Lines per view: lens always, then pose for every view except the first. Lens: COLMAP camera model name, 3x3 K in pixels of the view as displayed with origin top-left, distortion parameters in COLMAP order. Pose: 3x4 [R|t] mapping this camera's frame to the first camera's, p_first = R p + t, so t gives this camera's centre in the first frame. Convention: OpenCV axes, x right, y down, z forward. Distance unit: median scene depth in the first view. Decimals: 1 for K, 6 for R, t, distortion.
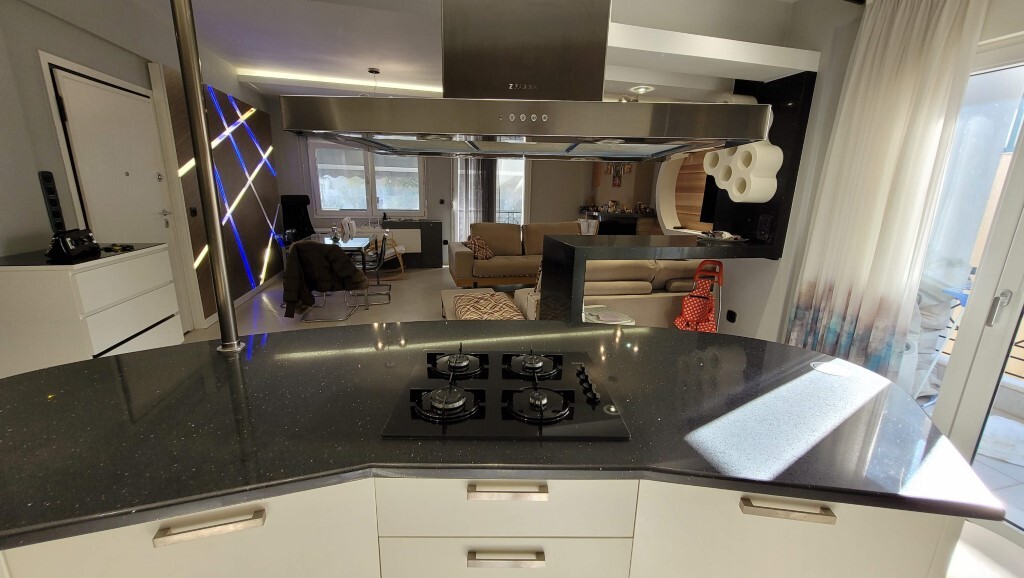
lens RADIAL K [[402.8, 0, 516.6], [0, 402.8, 285.6], [0, 0, 1]] dist [0.003087, -0.001022]
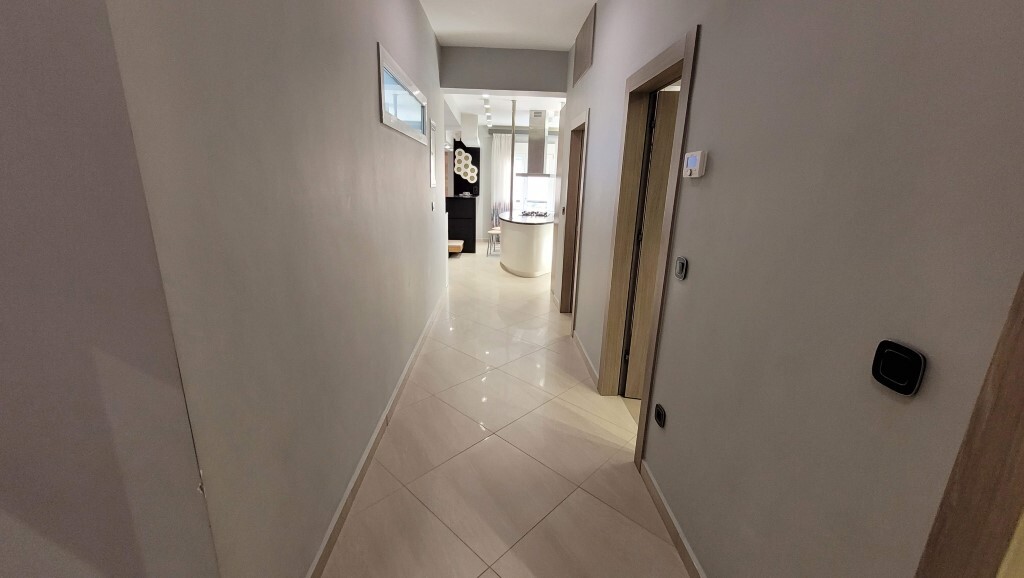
lens RADIAL K [[402.8, 0, 510.5], [0, 402.8, 285.7], [0, 0, 1]] dist [0.003087, -0.001022]
pose [[0.210944, -0.279034, 0.936826, -1.036643], [0.213986, 0.948327, 0.234277, -0.042456], [-0.953789, 0.151048, 0.259753, -0.019944]]
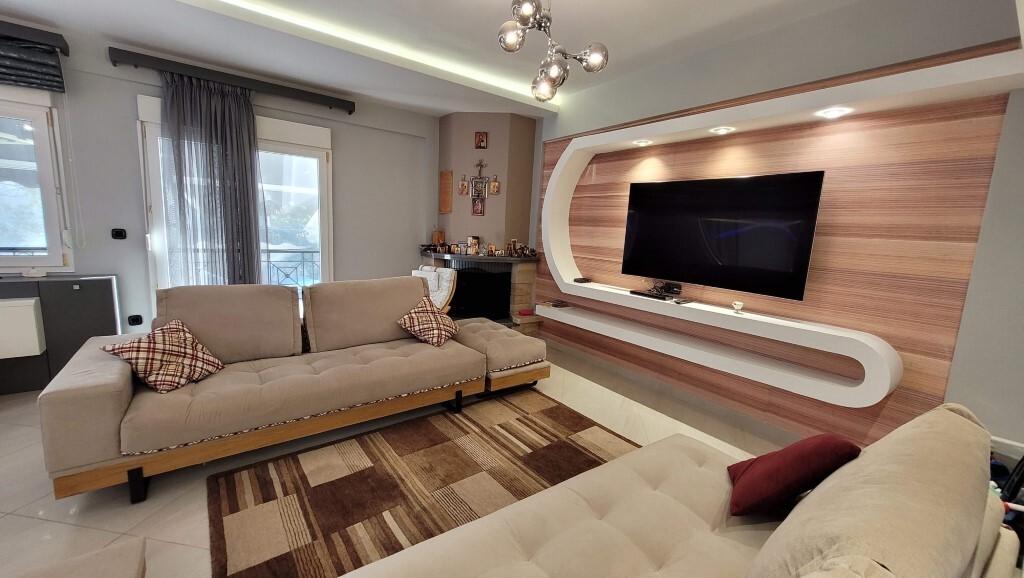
lens RADIAL K [[402.8, 0, 517.4], [0, 402.8, 287.9], [0, 0, 1]] dist [0.003087, -0.001022]
pose [[0.919359, -0.037502, 0.391629, 0.052378], [0.065801, 0.996082, -0.059087, -0.090895], [-0.387879, 0.080092, 0.918224, 0.410030]]
